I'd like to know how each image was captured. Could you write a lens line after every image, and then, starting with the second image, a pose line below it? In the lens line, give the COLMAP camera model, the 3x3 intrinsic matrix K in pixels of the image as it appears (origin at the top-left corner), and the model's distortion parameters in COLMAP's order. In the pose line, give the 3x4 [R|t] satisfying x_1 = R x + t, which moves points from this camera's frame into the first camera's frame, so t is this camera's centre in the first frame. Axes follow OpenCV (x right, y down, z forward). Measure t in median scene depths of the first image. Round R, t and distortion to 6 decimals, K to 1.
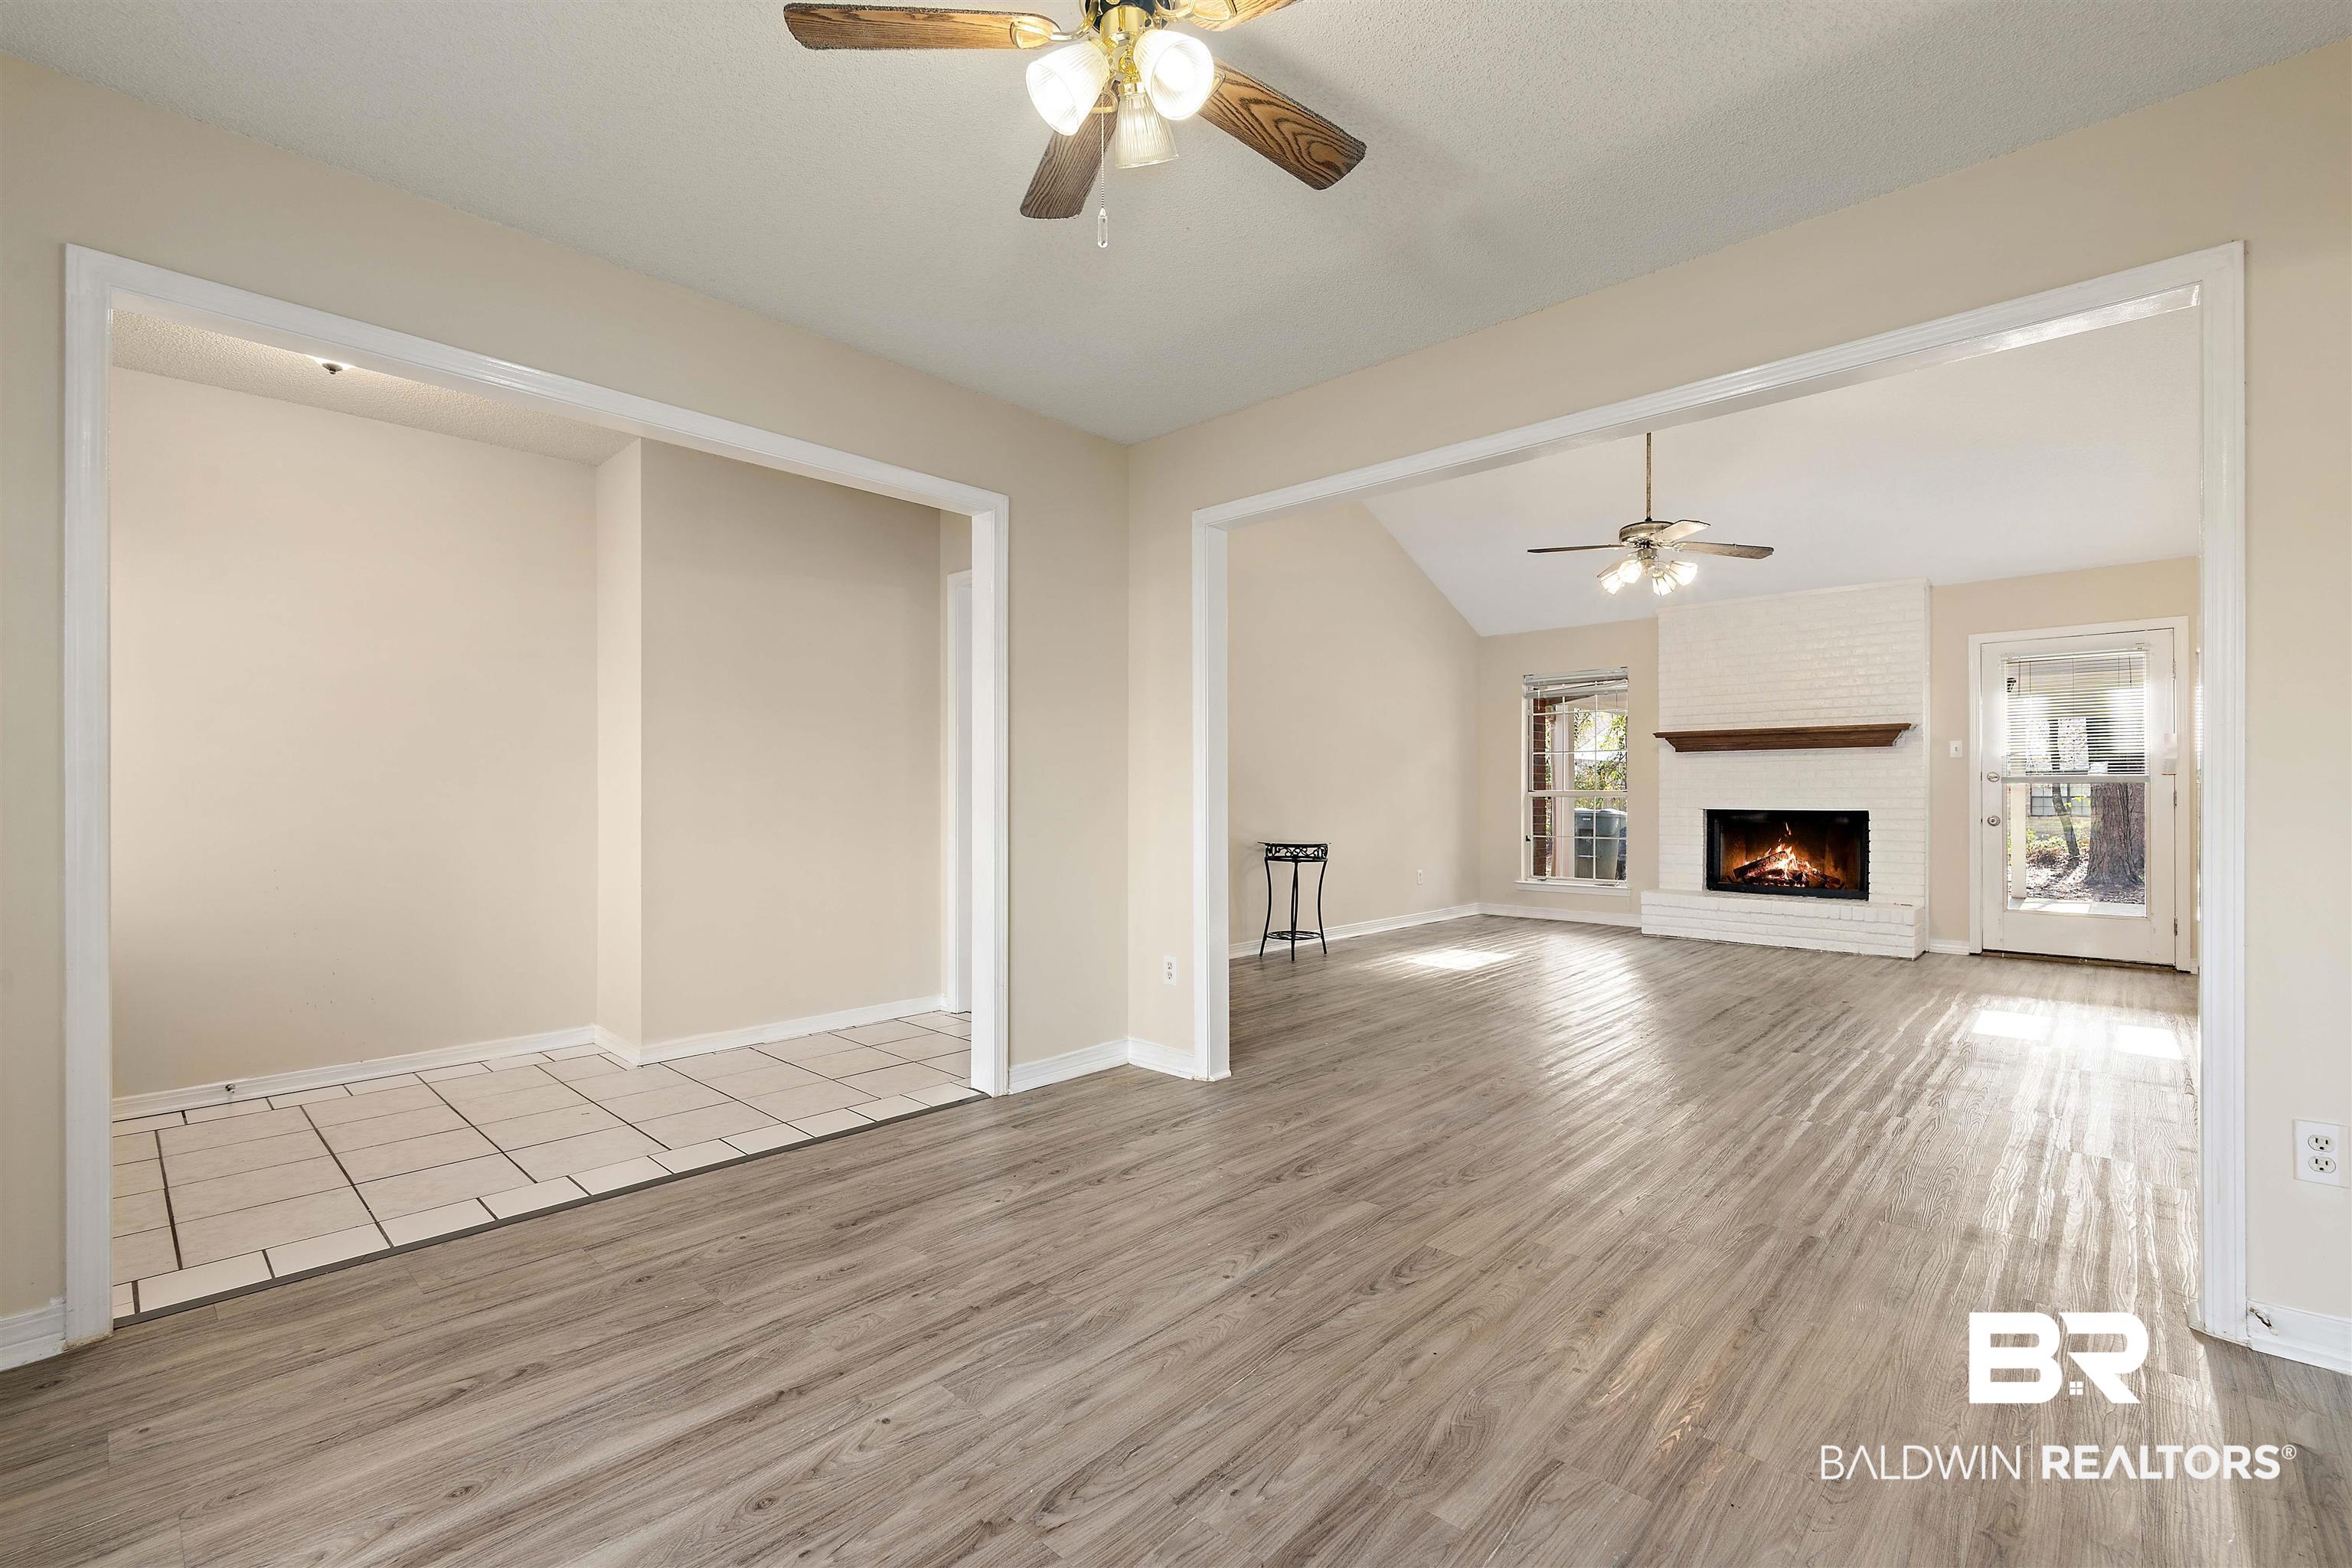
lens RADIAL K [[1017.6, 0, 1202.2], [0, 1017.6, 786.5], [0, 0, 1]] dist [-0.002196, 0.000089]
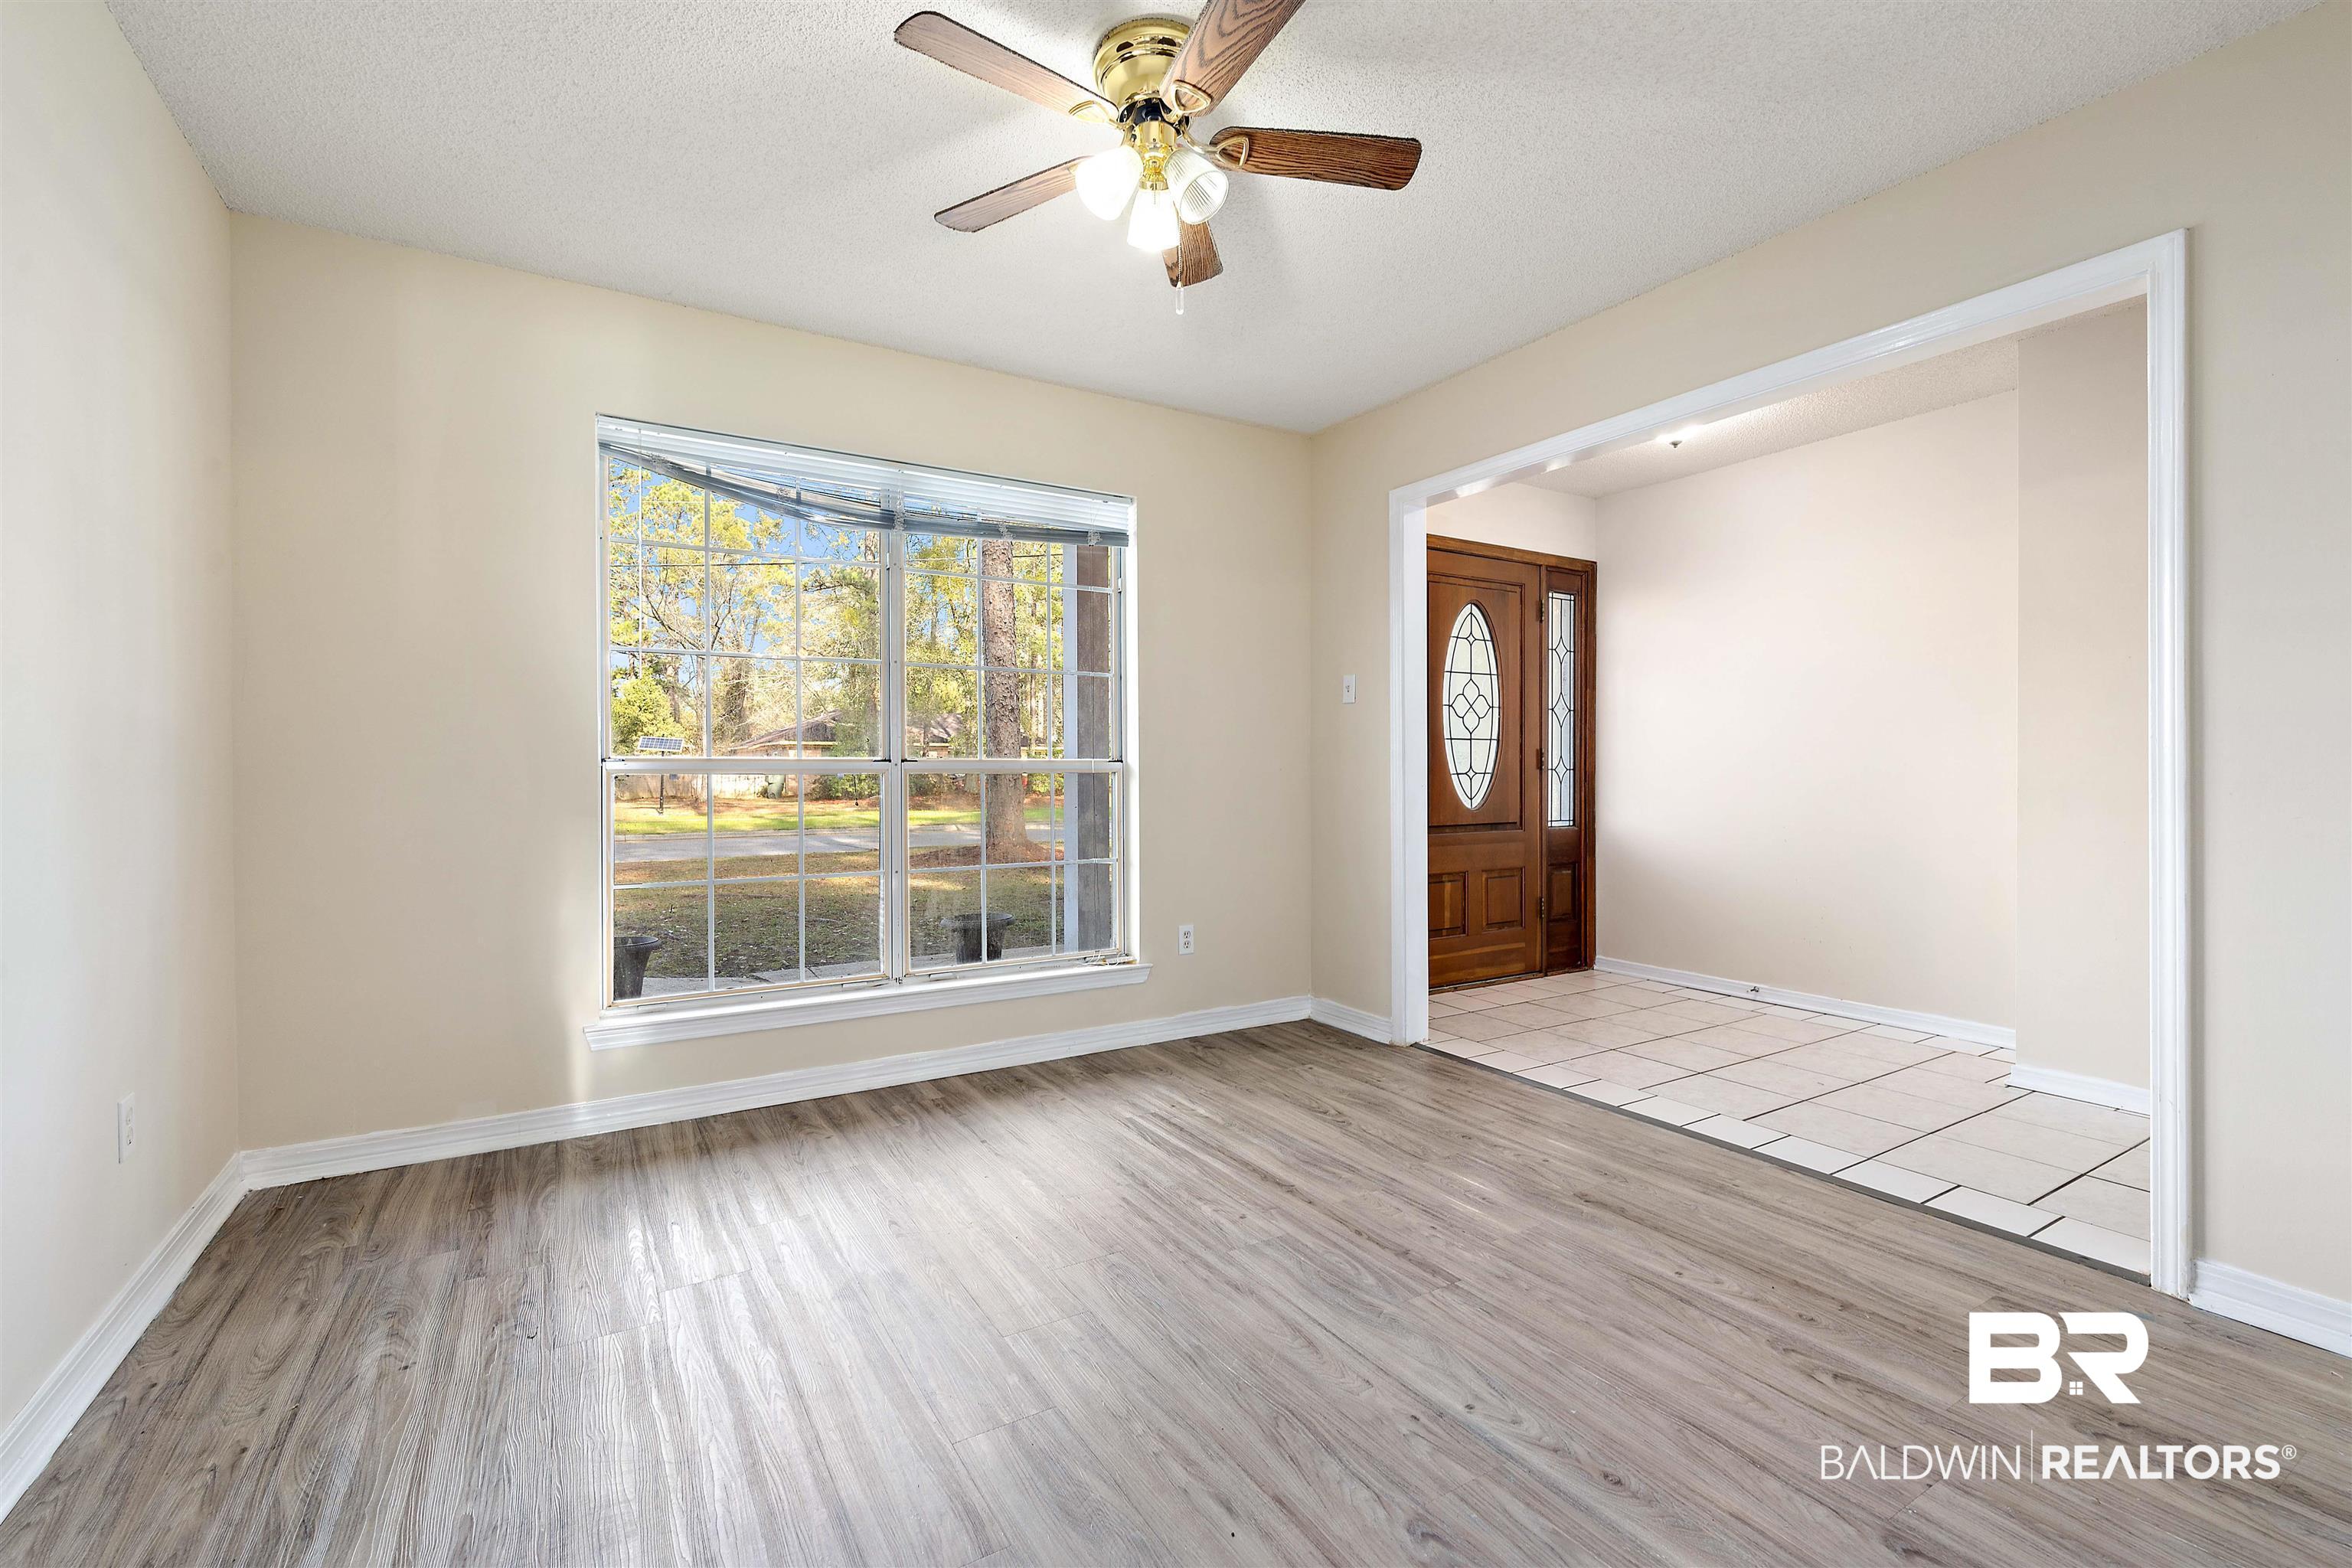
lens RADIAL K [[1019.2, 0, 1176.3], [0, 1019.2, 774.3], [0, 0, 1]] dist [0.001148, 0.000174]
pose [[-0.276347, 0.009804, -0.961008, 0.831105], [0.009638, 0.999926, 0.007429, 0.003796], [0.961010, -0.007209, -0.276421, 1.031746]]
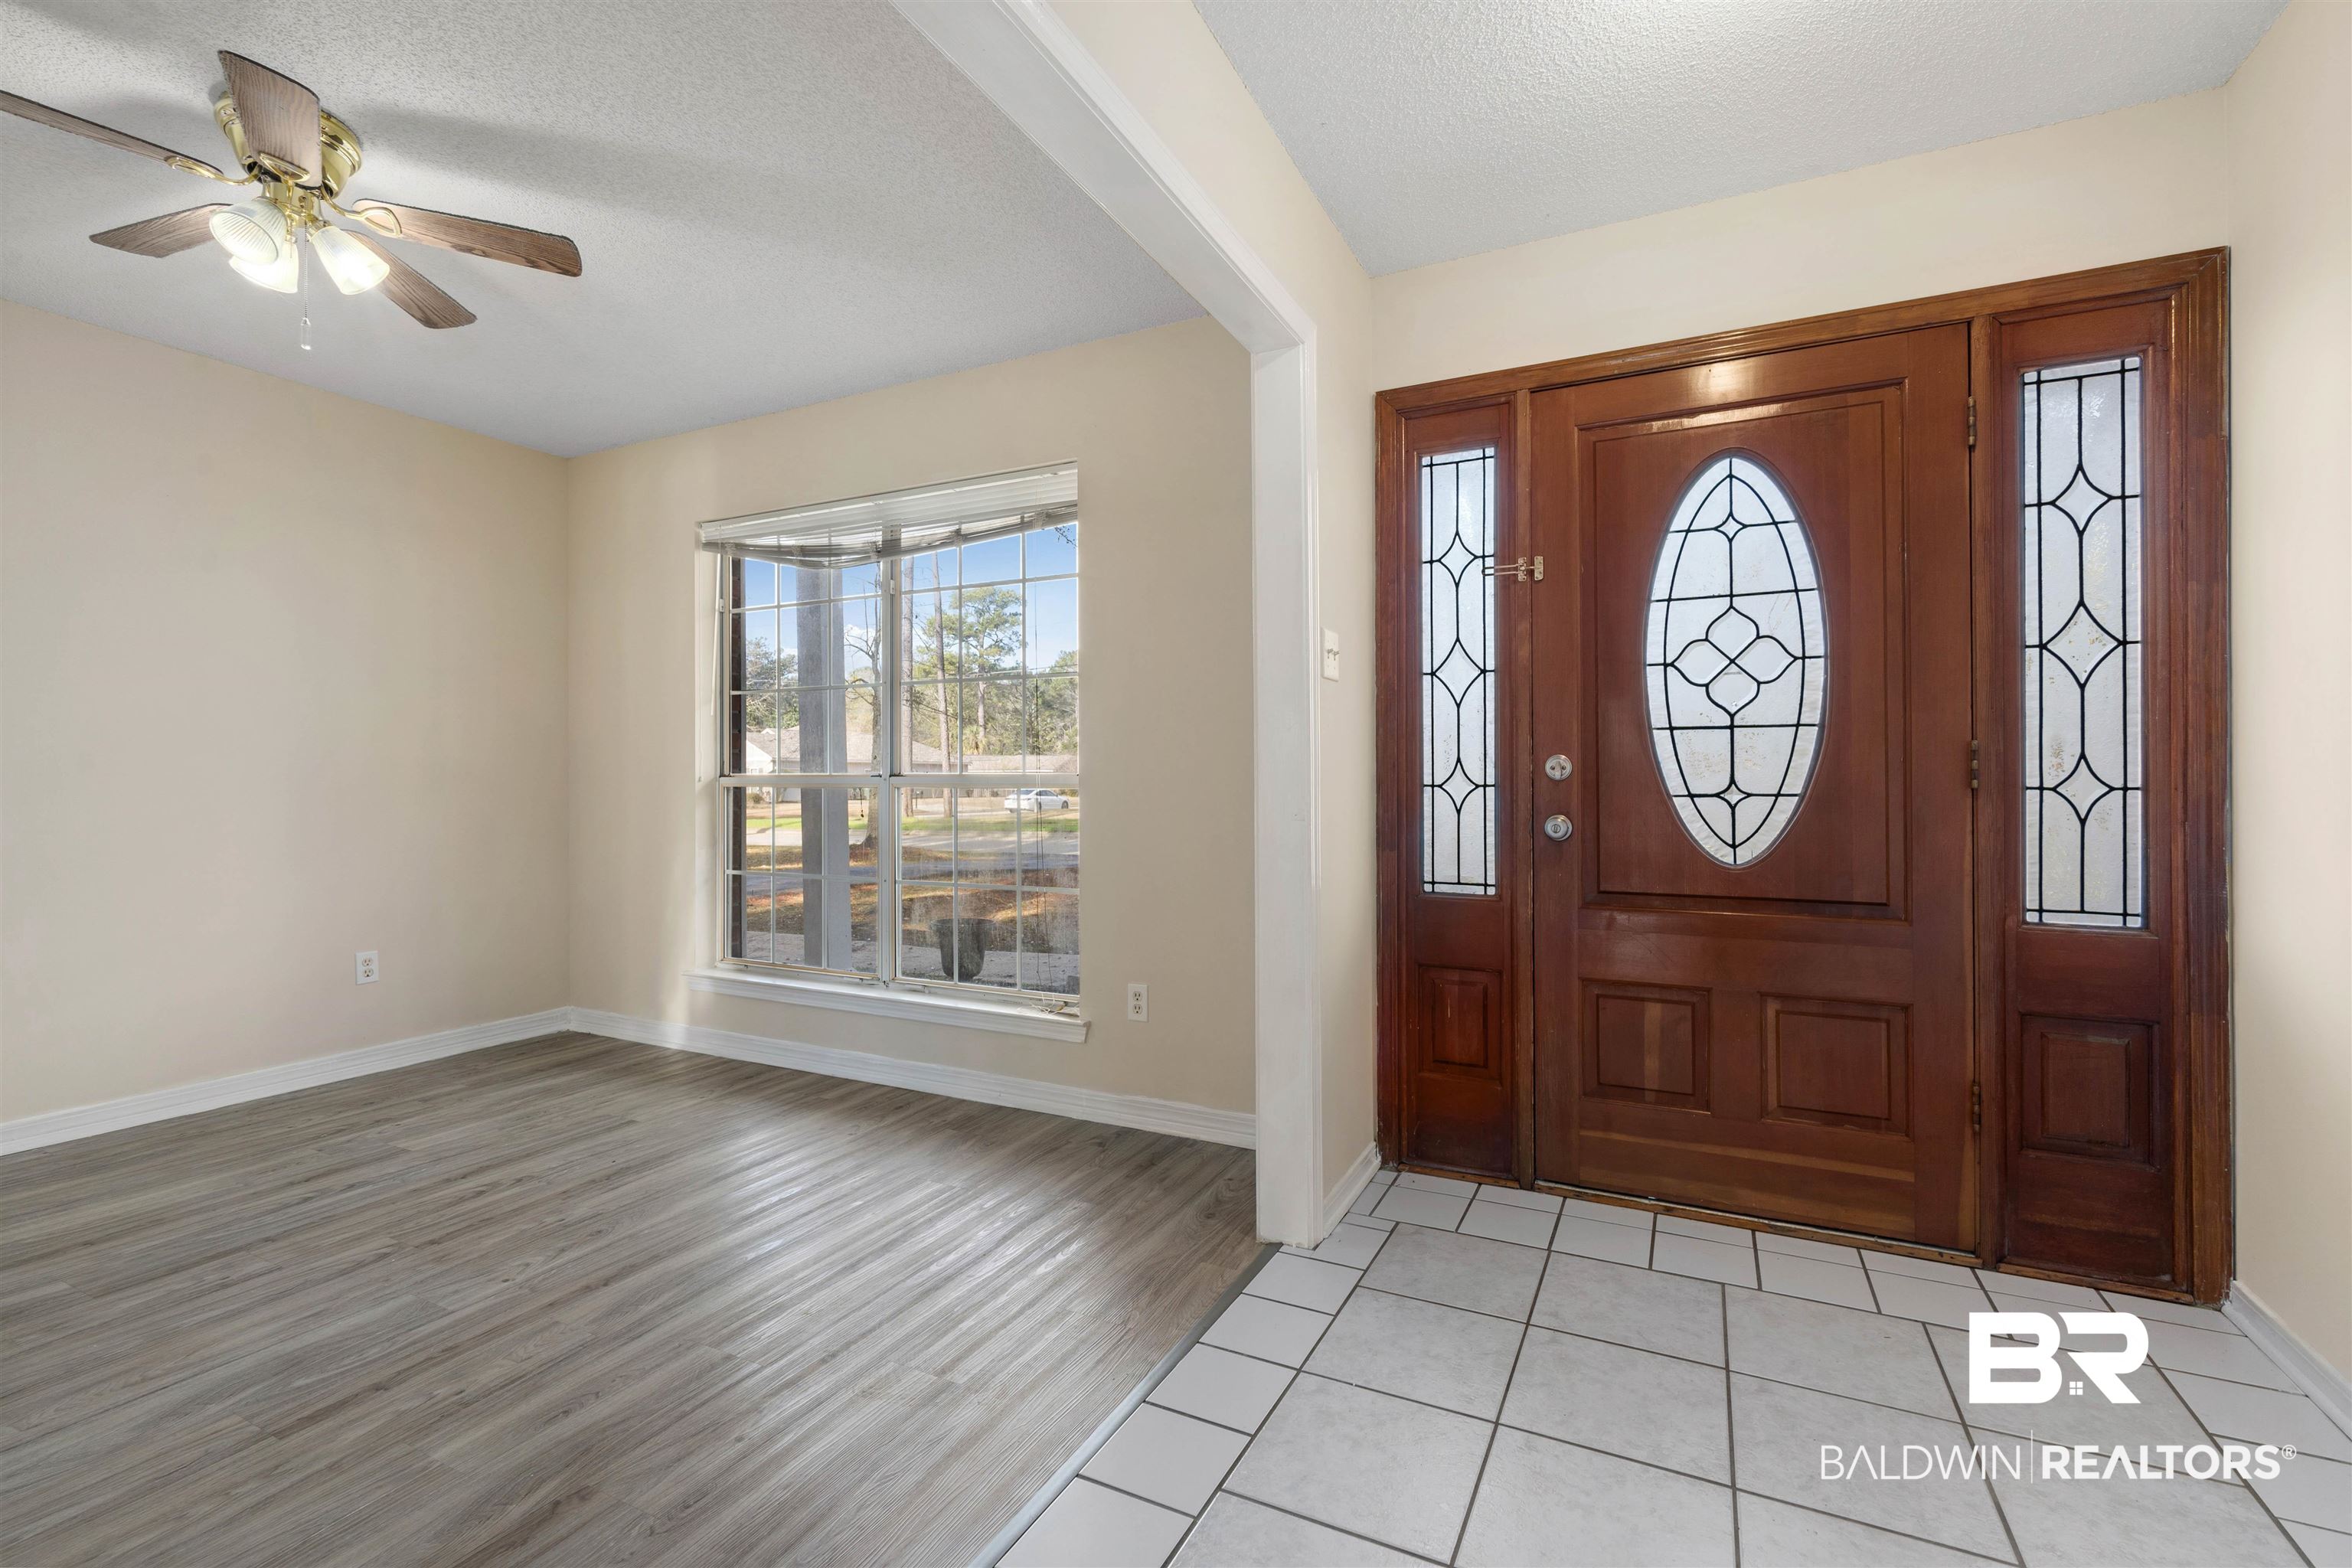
lens RADIAL K [[1019.4, 0, 1203.9], [0, 1019.4, 780.5], [0, 0, 1]] dist [-0.001502, 0.000058]
pose [[-0.960110, 0.003878, -0.279595, -0.626934], [0.005930, 0.999961, -0.006493, 0.012351], [0.279559, -0.007892, -0.960096, 1.947764]]
